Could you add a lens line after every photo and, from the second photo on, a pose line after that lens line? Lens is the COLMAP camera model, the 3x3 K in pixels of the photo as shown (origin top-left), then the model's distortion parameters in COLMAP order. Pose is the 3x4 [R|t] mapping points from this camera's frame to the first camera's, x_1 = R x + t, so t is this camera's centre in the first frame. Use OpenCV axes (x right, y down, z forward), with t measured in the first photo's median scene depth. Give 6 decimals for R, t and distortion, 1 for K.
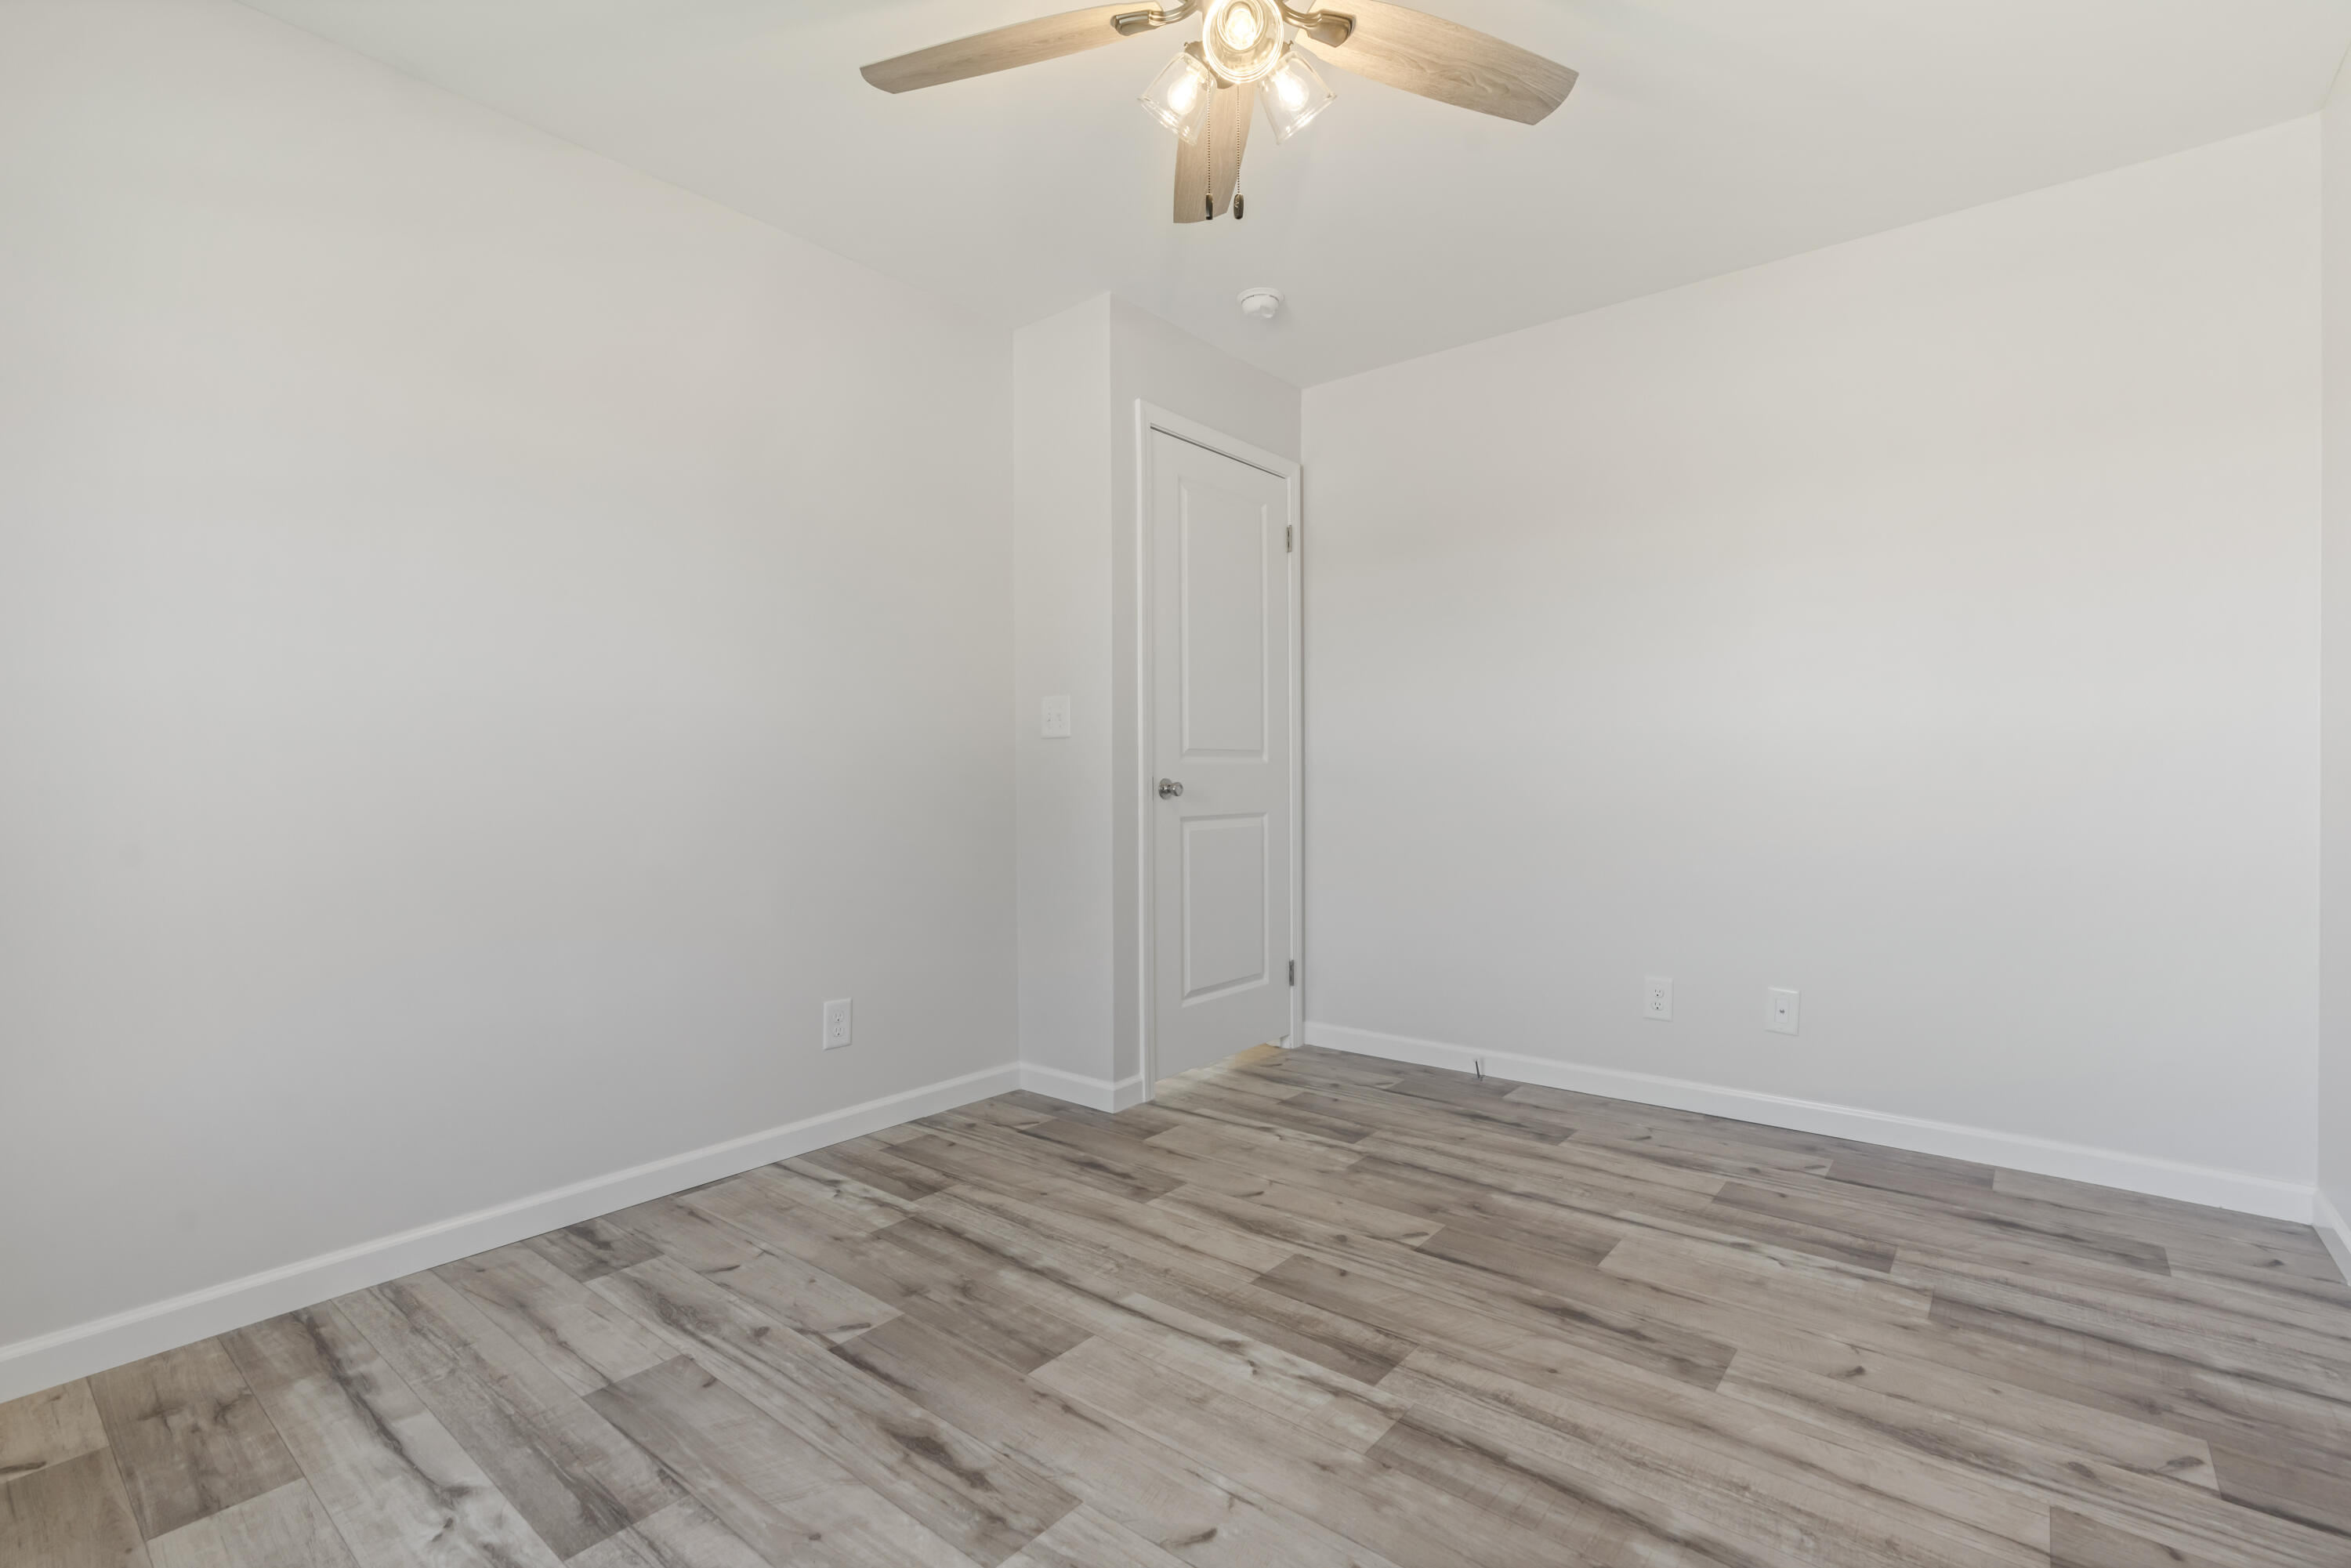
lens RADIAL K [[1069.7, 0, 1177.3], [0, 1069.7, 833.3], [0, 0, 1]] dist [0.003800, 0.004684]
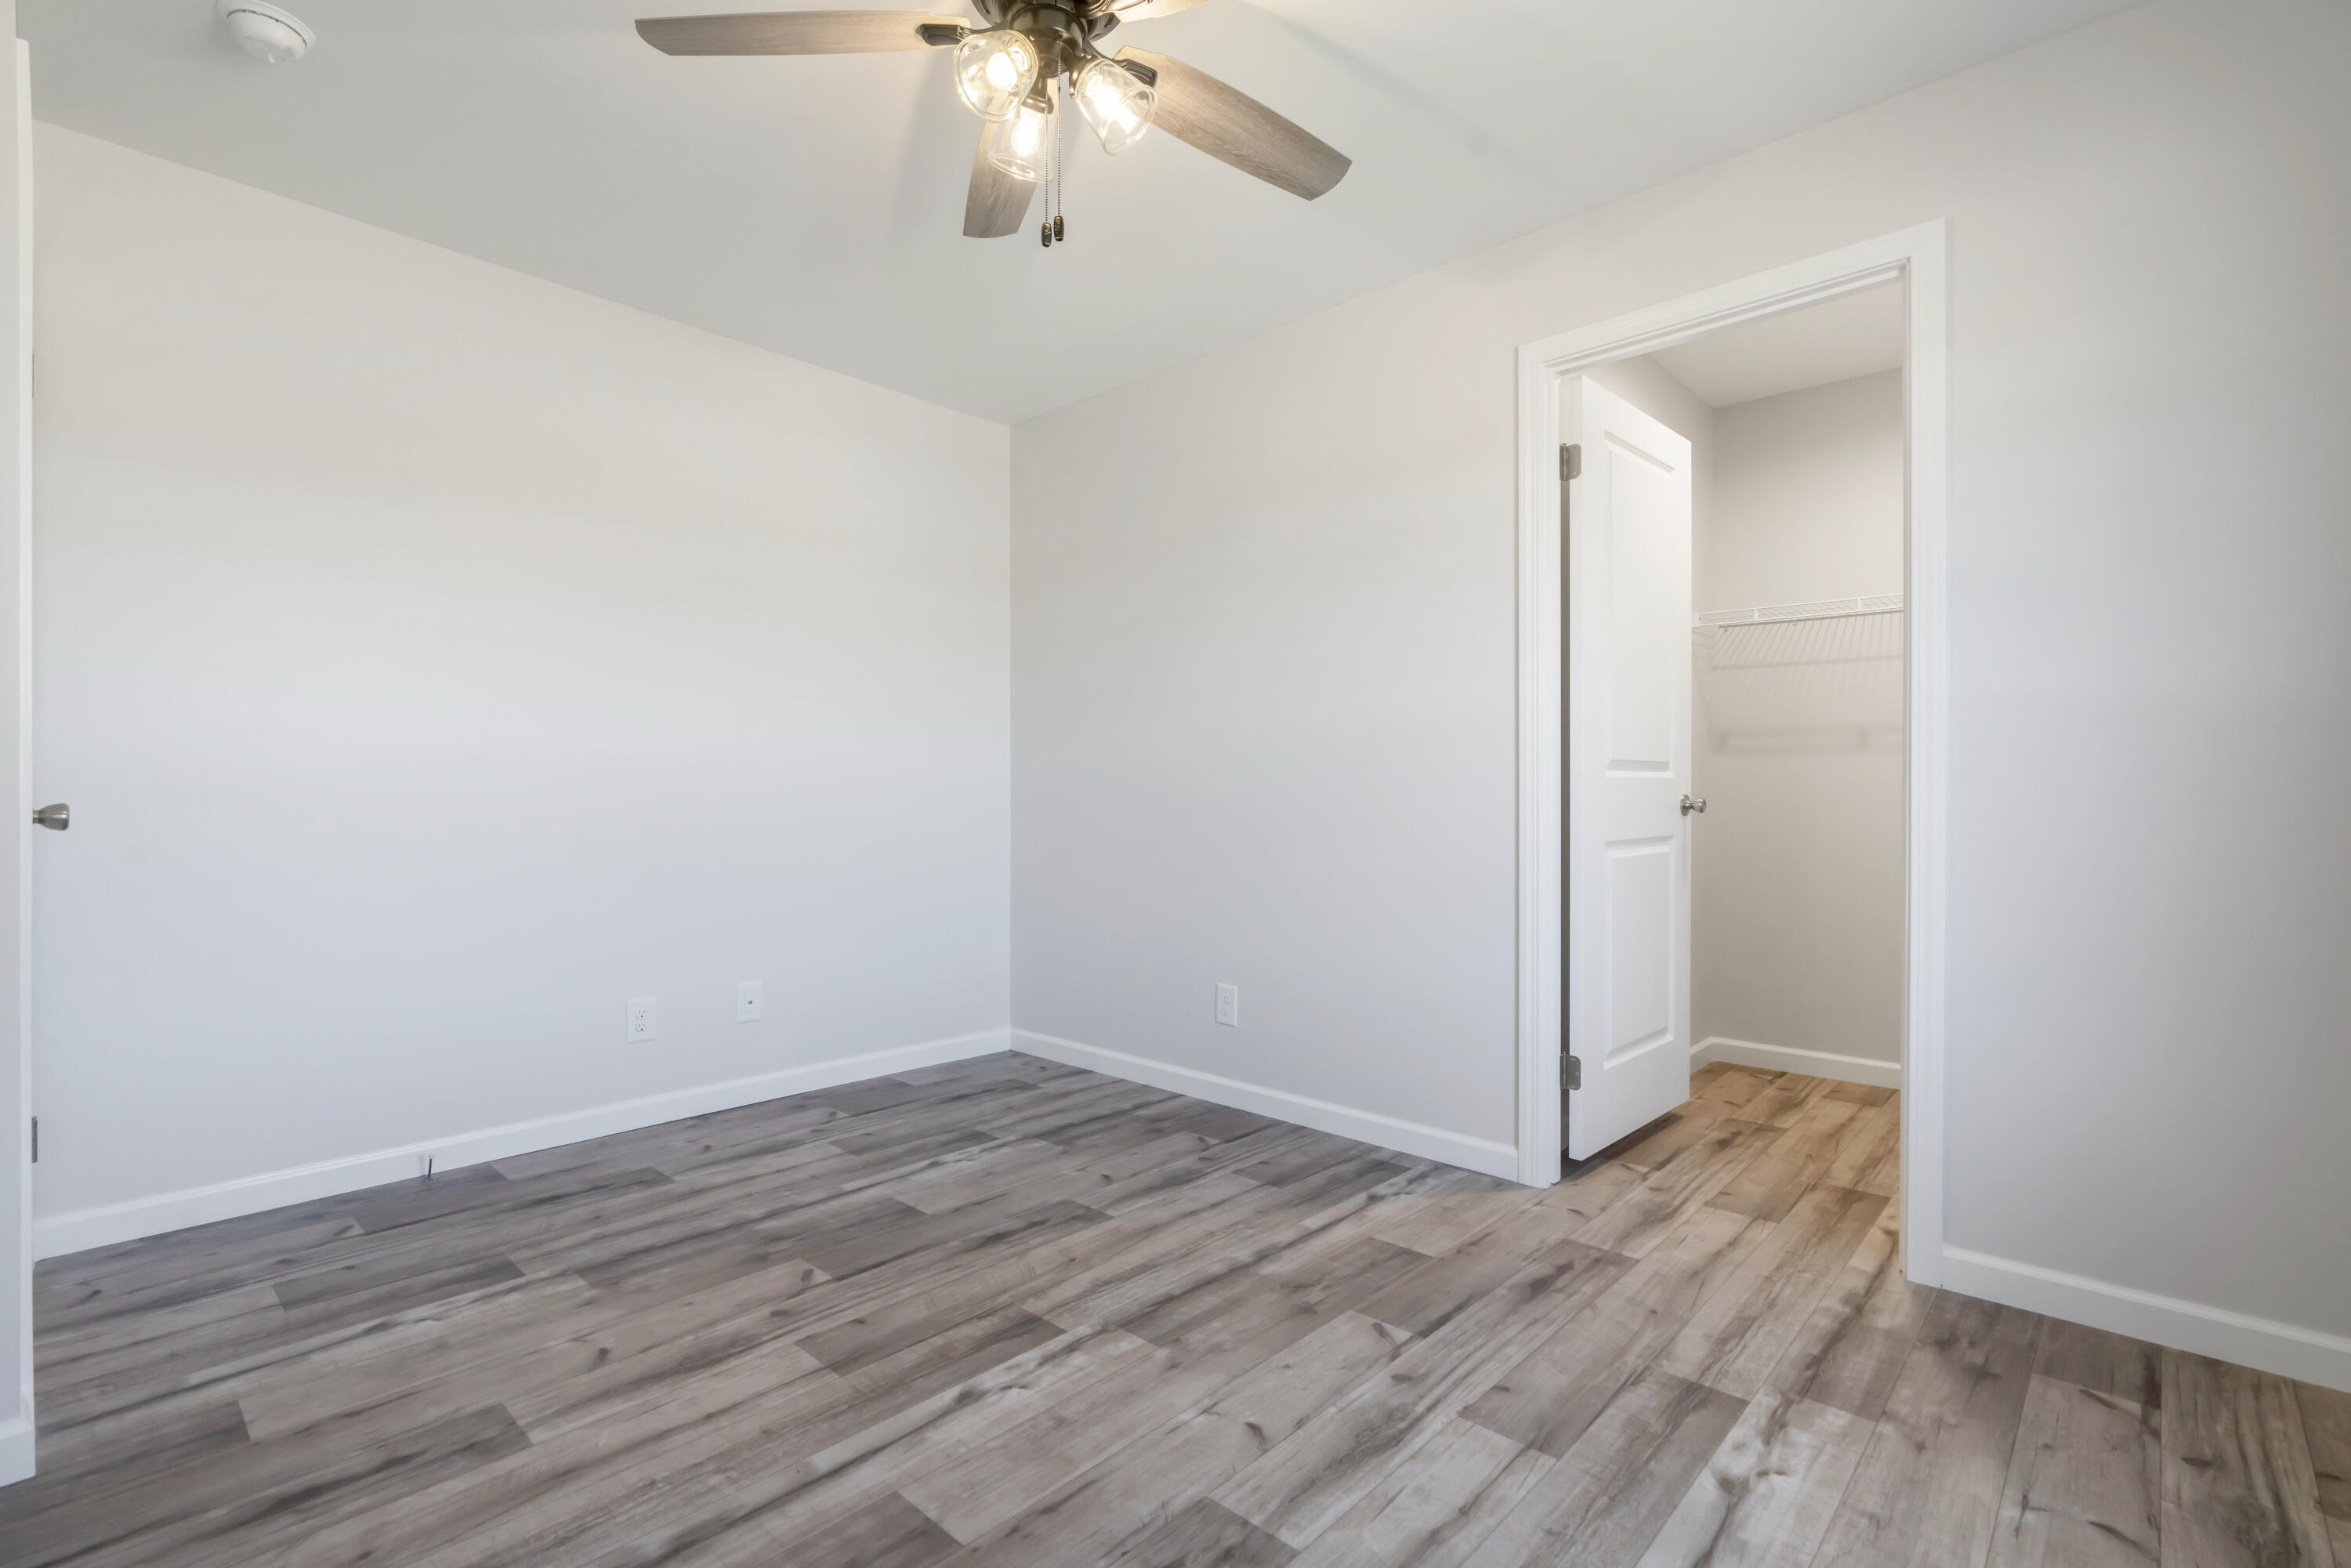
lens RADIAL K [[1069.0, 0, 1177.1], [0, 1069.0, 787.8], [0, 0, 1]] dist [-0.003189, 0.004953]
pose [[0.055862, 0.019137, 0.998255, -0.548092], [0.046827, 0.998666, -0.021765, -0.017569], [-0.997340, 0.047962, 0.054891, 0.455283]]
